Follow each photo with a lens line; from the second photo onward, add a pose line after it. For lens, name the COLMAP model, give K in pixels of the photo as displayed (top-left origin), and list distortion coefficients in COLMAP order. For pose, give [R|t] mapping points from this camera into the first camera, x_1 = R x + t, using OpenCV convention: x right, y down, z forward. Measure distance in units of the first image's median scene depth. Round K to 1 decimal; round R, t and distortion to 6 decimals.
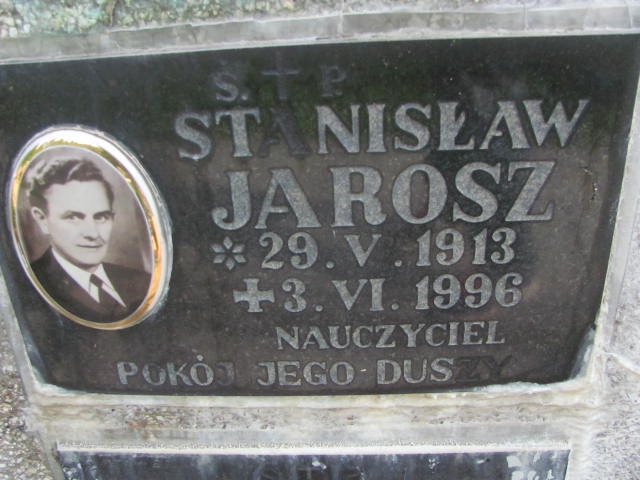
lens RADIAL K [[658.1, 0, 320.0], [0, 658.1, 240.0], [0, 0, 1]] dist [-0.222266, 0.233584]
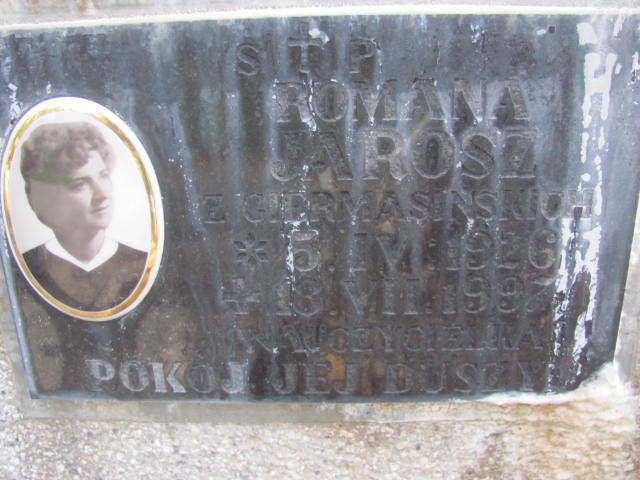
lens RADIAL K [[658.1, 0, 320.0], [0, 658.1, 240.0], [0, 0, 1]] dist [-0.222266, 0.233584]
pose [[0.999807, 0.013408, 0.014374, -0.007189], [-0.011813, 0.994312, -0.105848, 0.653535], [-0.015712, 0.105658, 0.994278, 0.307408]]
